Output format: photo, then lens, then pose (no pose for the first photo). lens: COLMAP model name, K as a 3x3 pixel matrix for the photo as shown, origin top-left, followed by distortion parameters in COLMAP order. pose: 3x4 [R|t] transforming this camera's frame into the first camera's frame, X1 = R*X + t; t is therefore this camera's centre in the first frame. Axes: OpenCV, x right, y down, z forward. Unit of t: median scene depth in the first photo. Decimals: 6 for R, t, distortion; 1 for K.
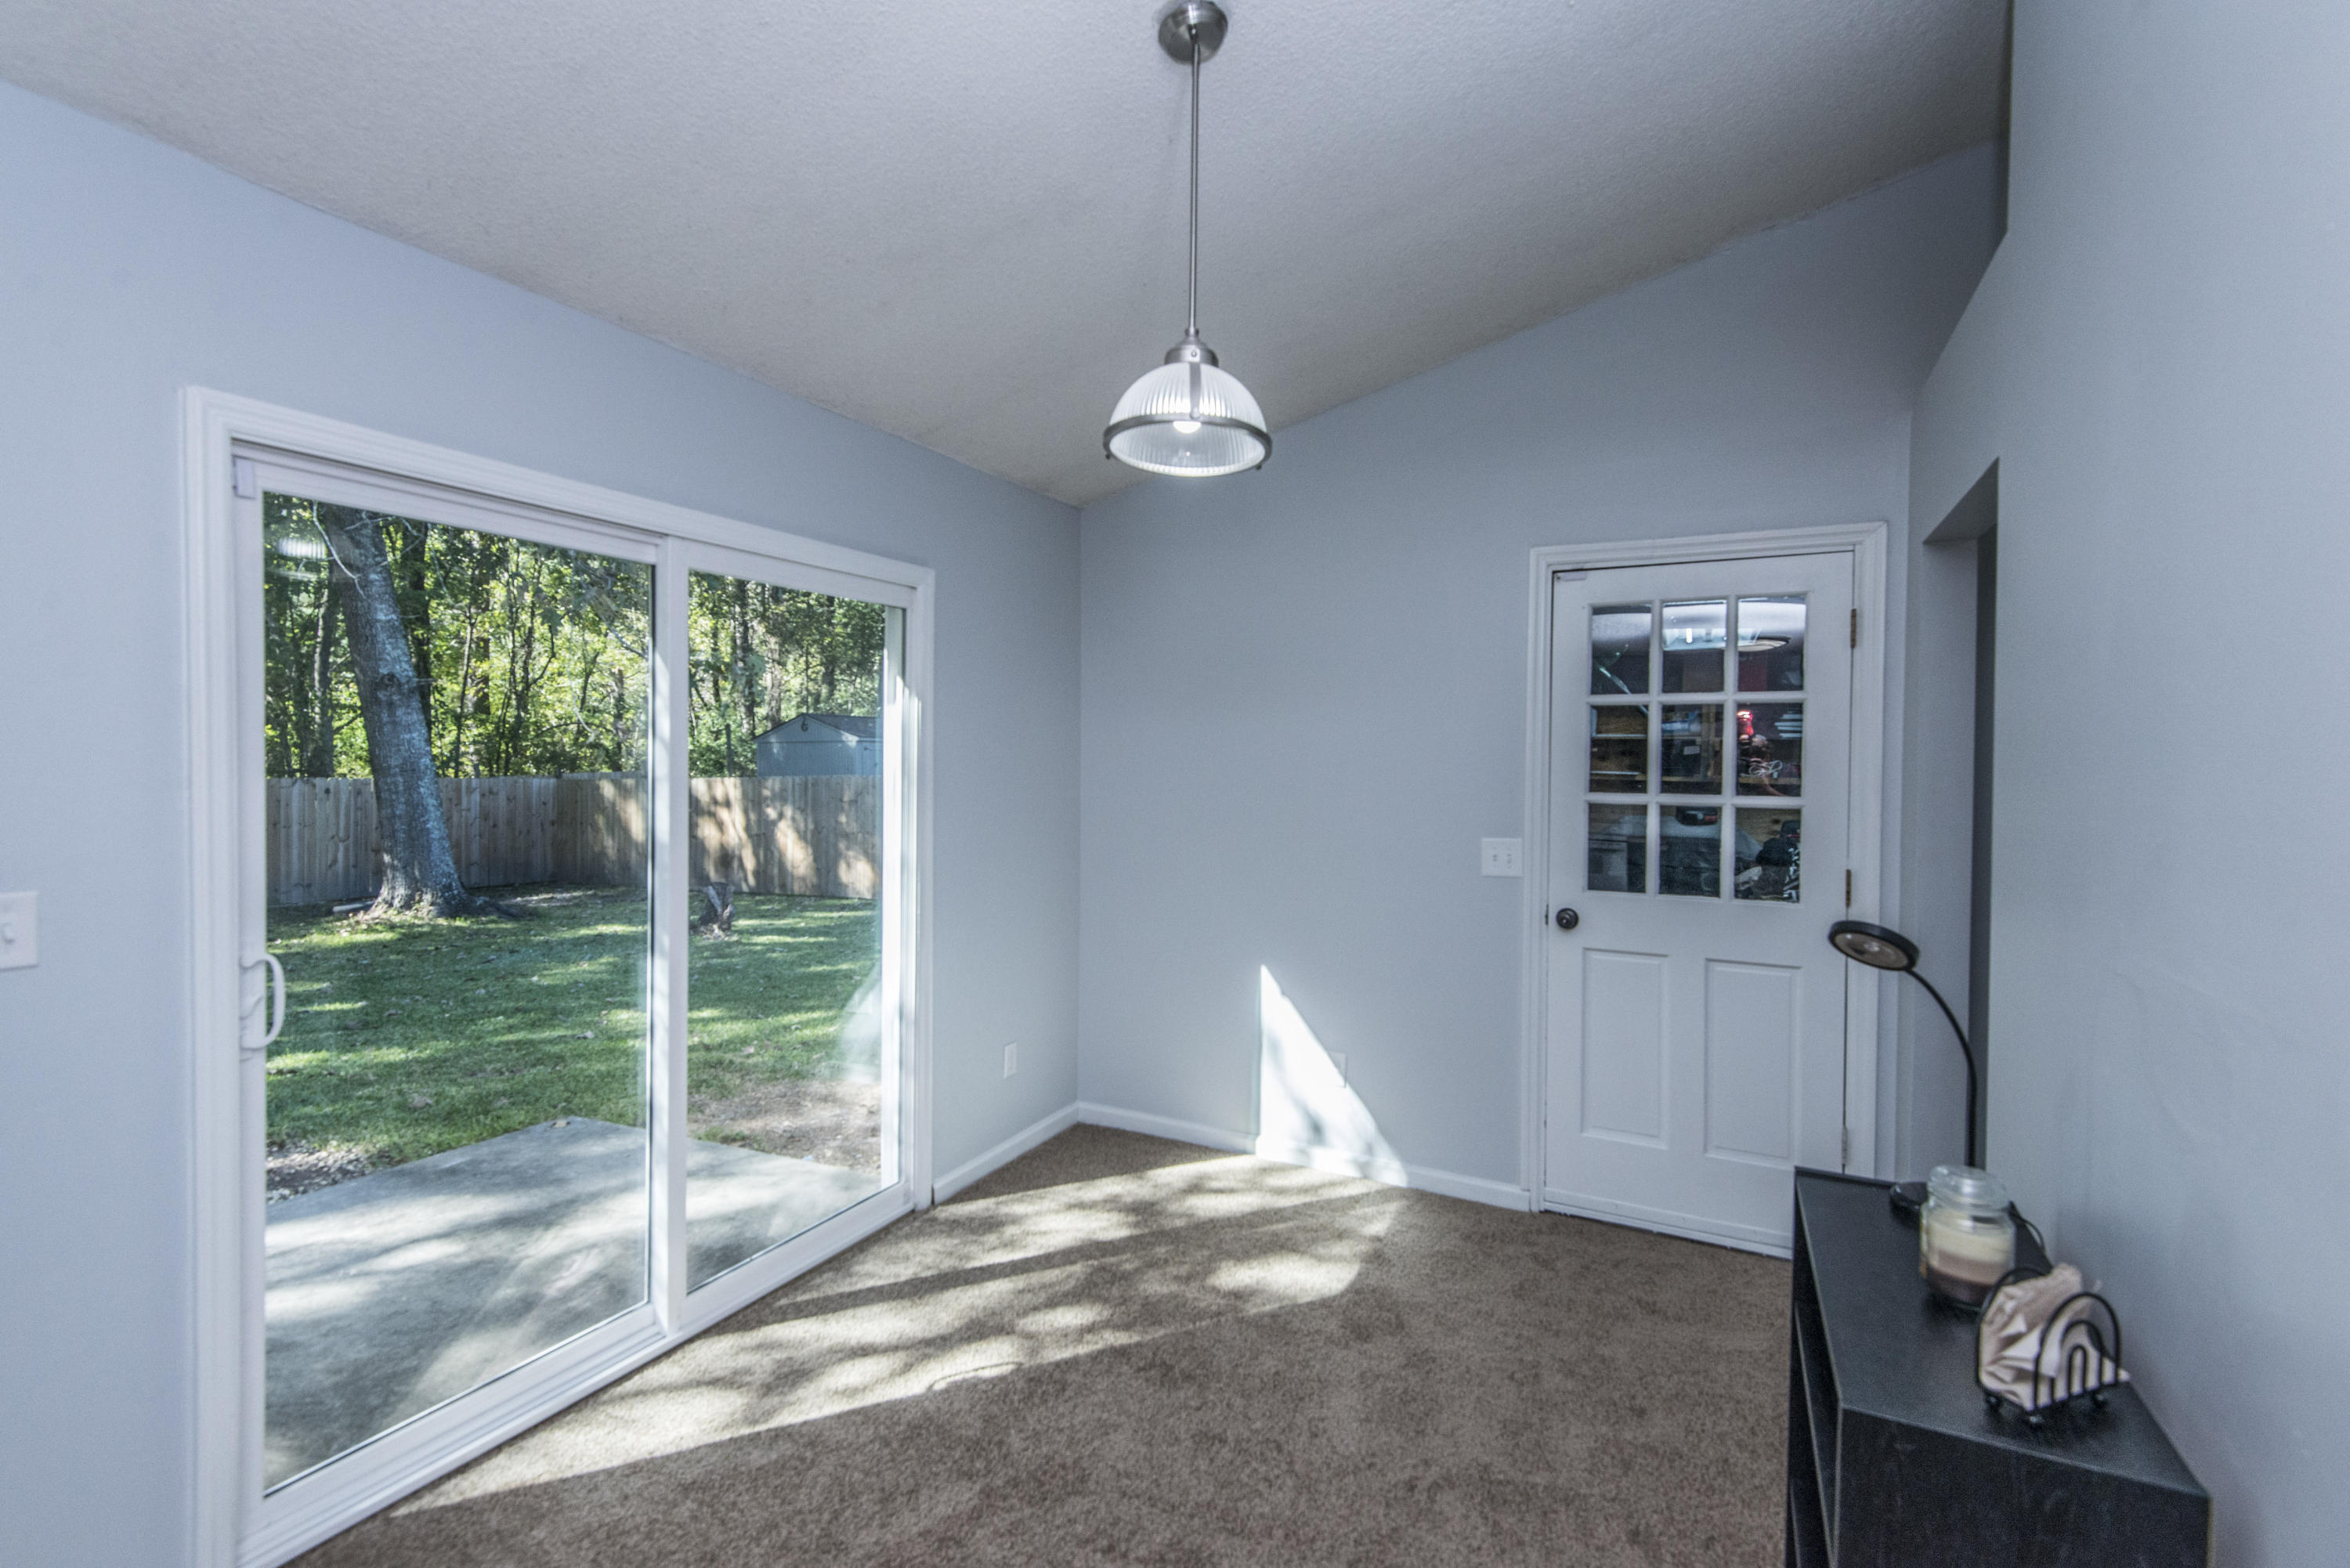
lens RADIAL K [[1069.8, 0, 1166.5], [0, 1069.8, 763.6], [0, 0, 1]] dist [0.015582, -0.002087]
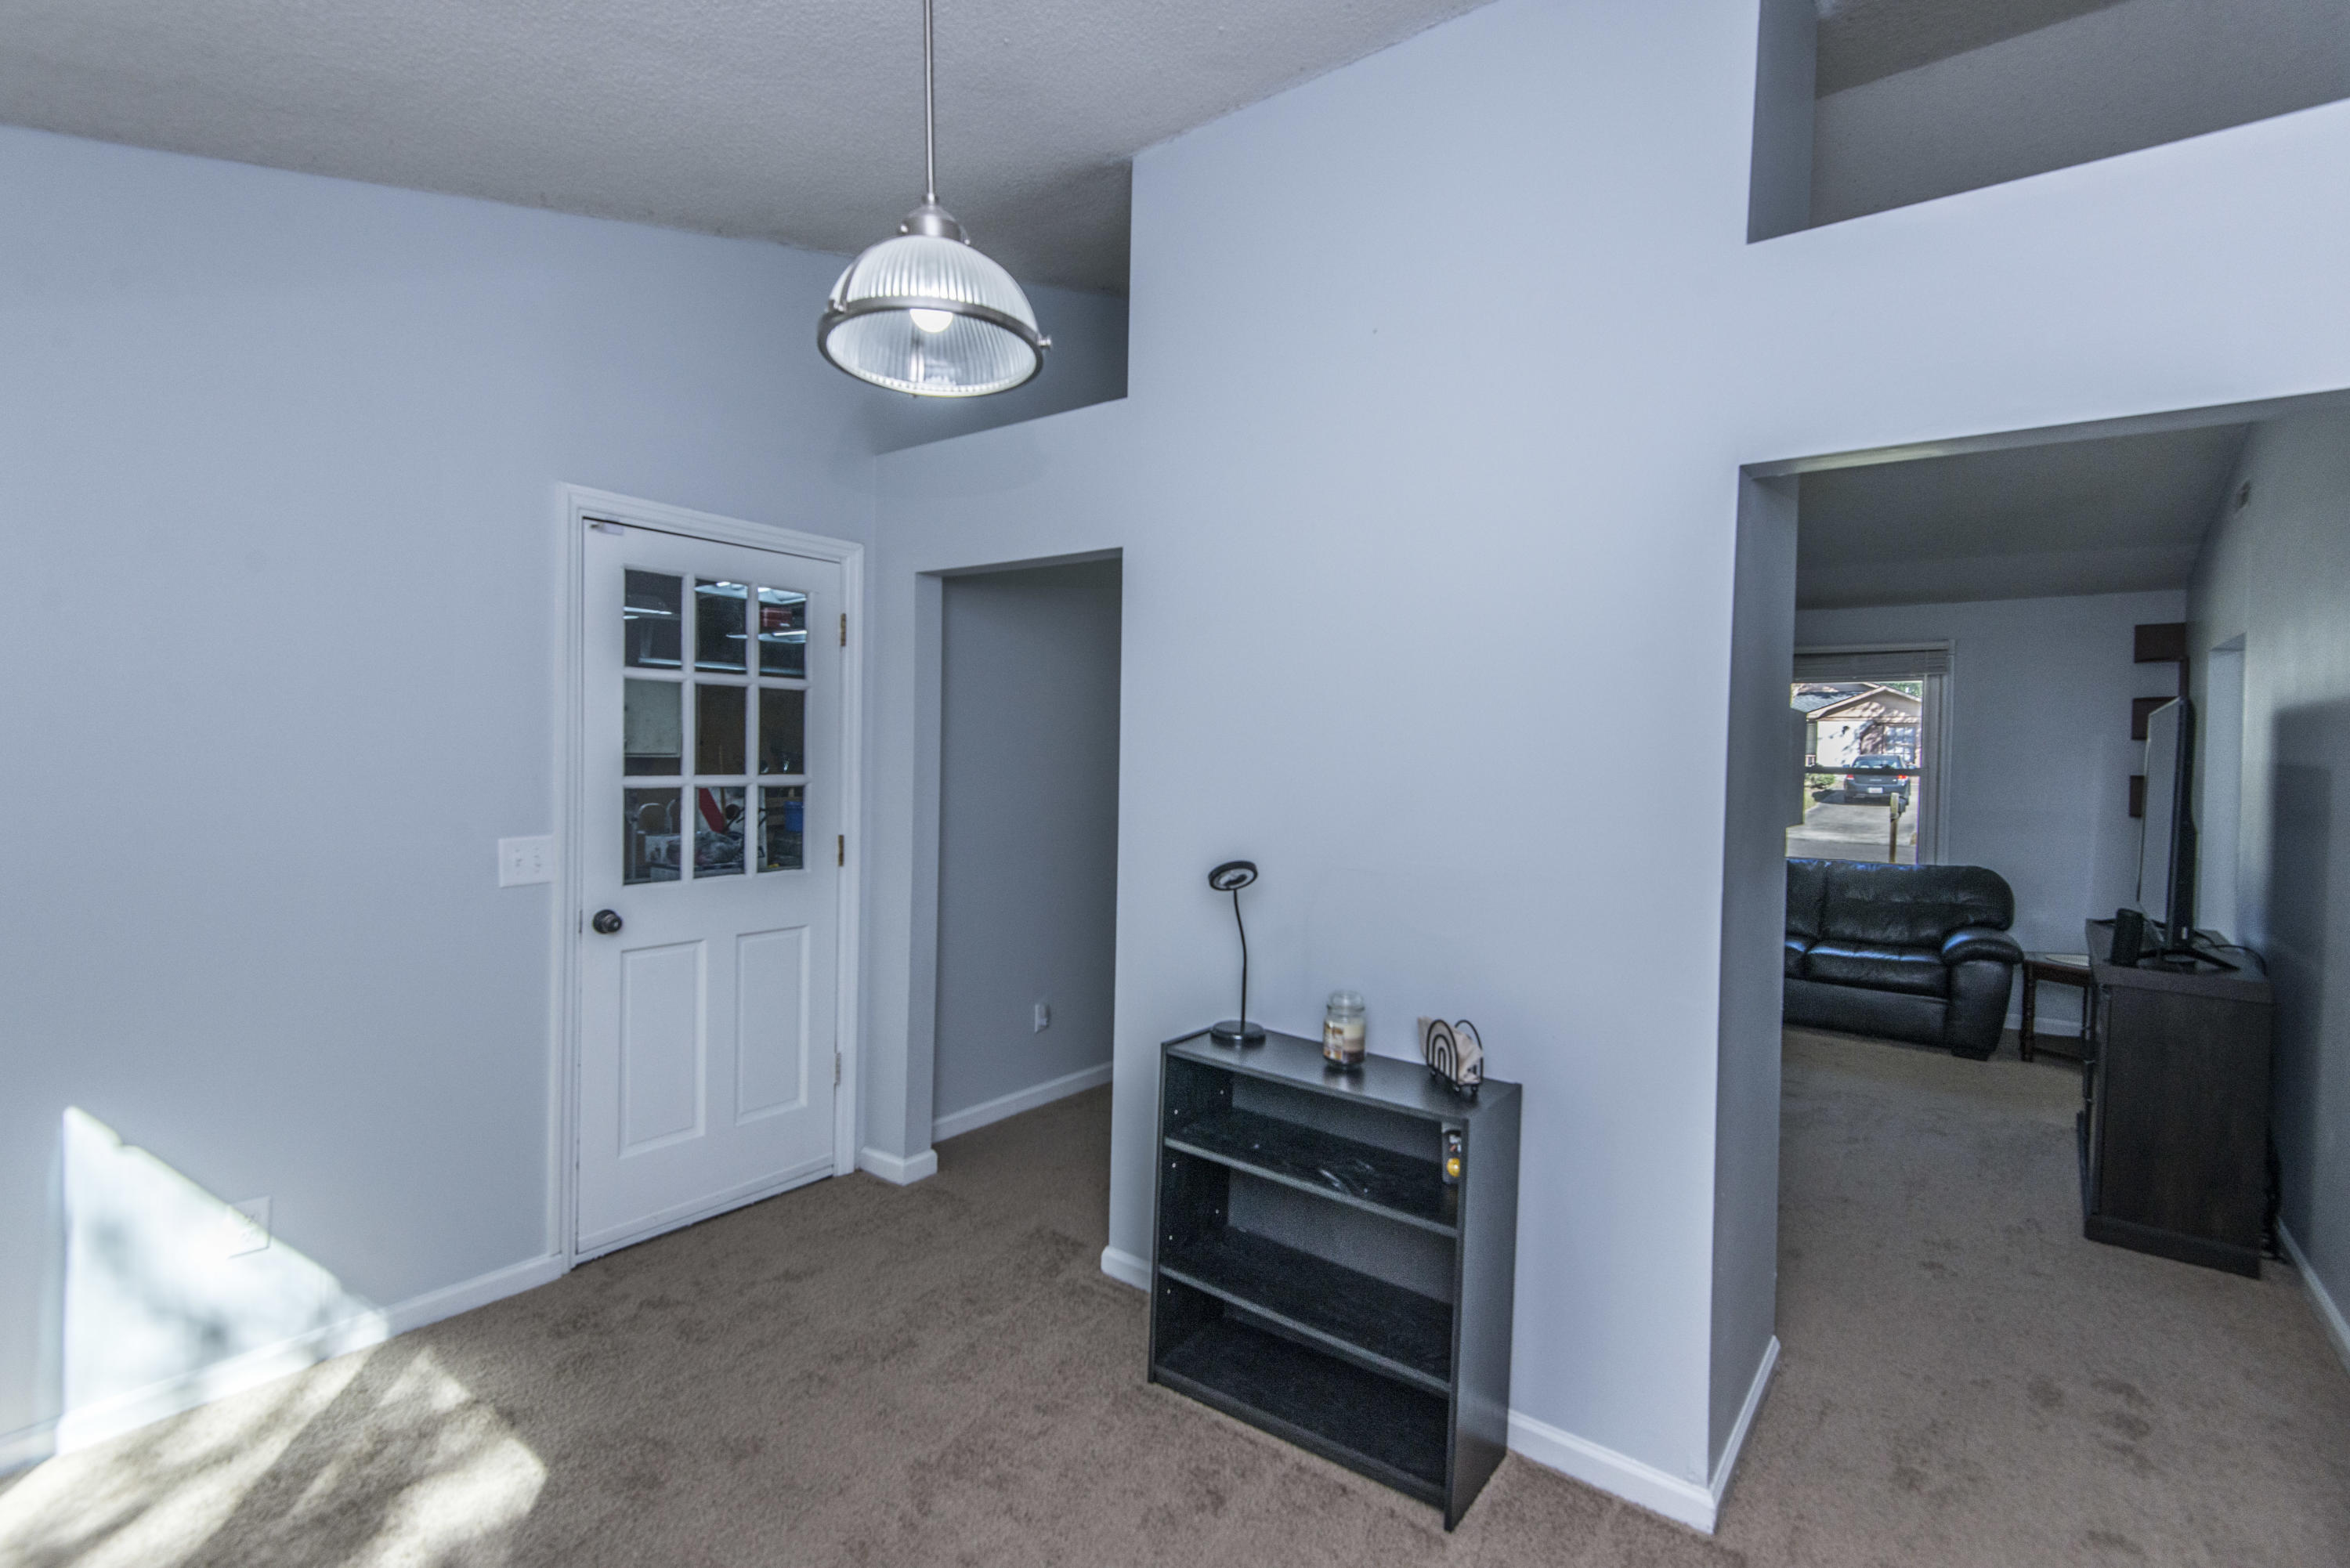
lens RADIAL K [[1069.8, 0, 1162.6], [0, 1069.8, 779.9], [0, 0, 1]] dist [0.015582, -0.002087]
pose [[0.189420, -0.036397, 0.981221, -0.394560], [-0.008782, 0.999210, 0.038760, -0.008326], [-0.981857, -0.015959, 0.188950, 0.391010]]
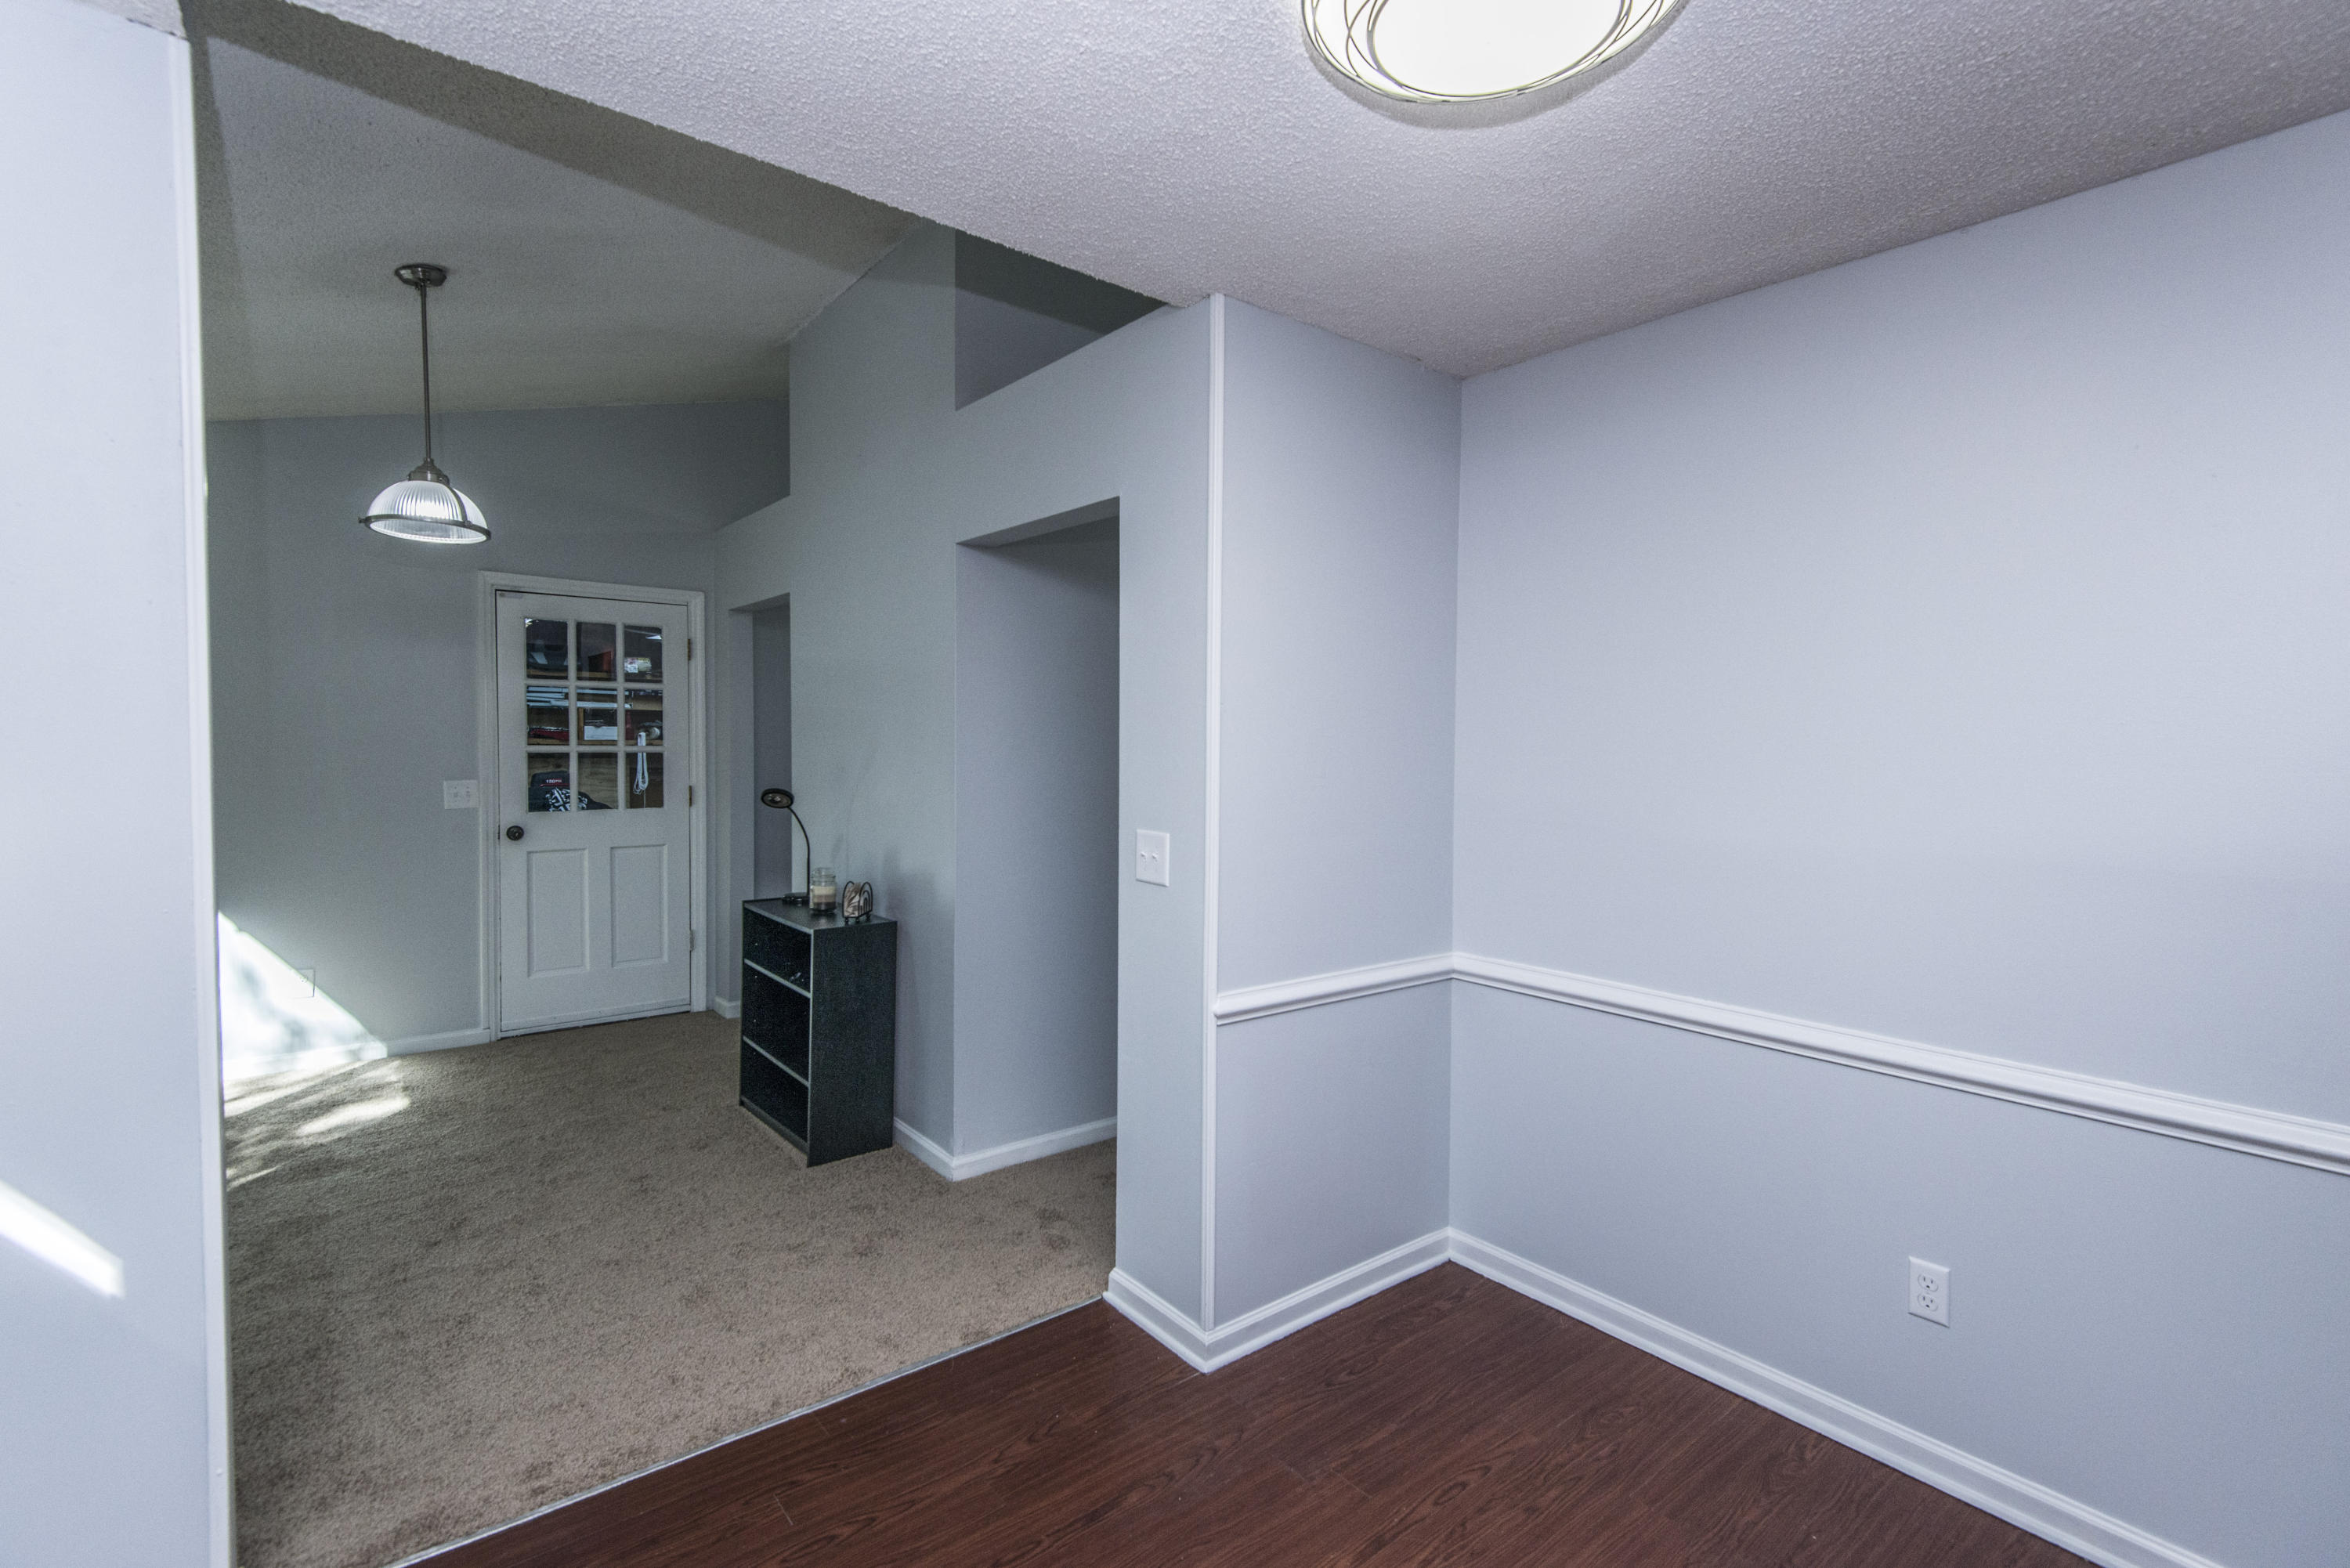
lens RADIAL K [[1069.8, 0, 1162.4], [0, 1069.8, 783.7], [0, 0, 1]] dist [0.015582, -0.002087]
pose [[0.412367, -0.050930, 0.909593, -0.580245], [0.002057, 0.998486, 0.054974, 0.000416], [-0.911015, -0.020799, 0.411847, -0.387625]]
